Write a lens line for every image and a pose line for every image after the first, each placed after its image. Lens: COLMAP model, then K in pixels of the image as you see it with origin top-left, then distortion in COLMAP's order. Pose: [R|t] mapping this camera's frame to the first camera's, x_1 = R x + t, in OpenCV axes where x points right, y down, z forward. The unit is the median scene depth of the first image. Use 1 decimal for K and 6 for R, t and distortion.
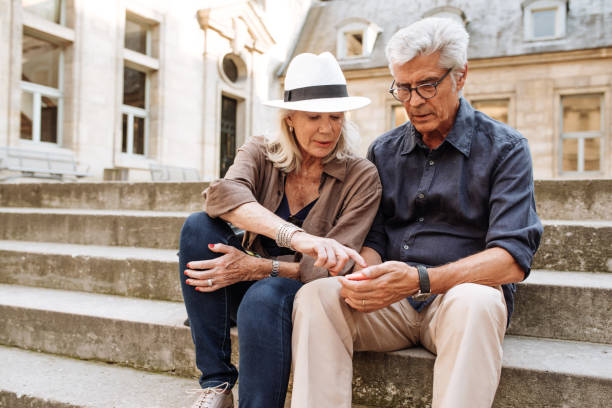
lens RADIAL K [[587.5, 0, 306.2], [0, 587.5, 204.7], [0, 0, 1]] dist [-0.019692, 0.000000]
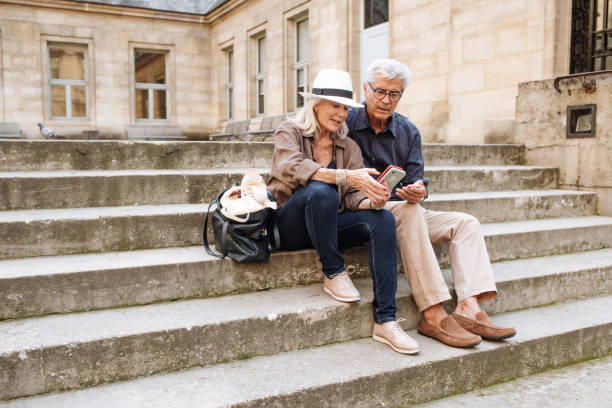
lens RADIAL K [[587.5, 0, 308.1], [0, 587.5, 203.6], [0, 0, 1]] dist [-0.019692, 0.000000]
pose [[0.594543, -0.082775, 0.799792, -0.203212], [0.003198, 0.994923, 0.100593, -0.008625], [-0.804057, -0.057249, 0.591789, 0.013991]]
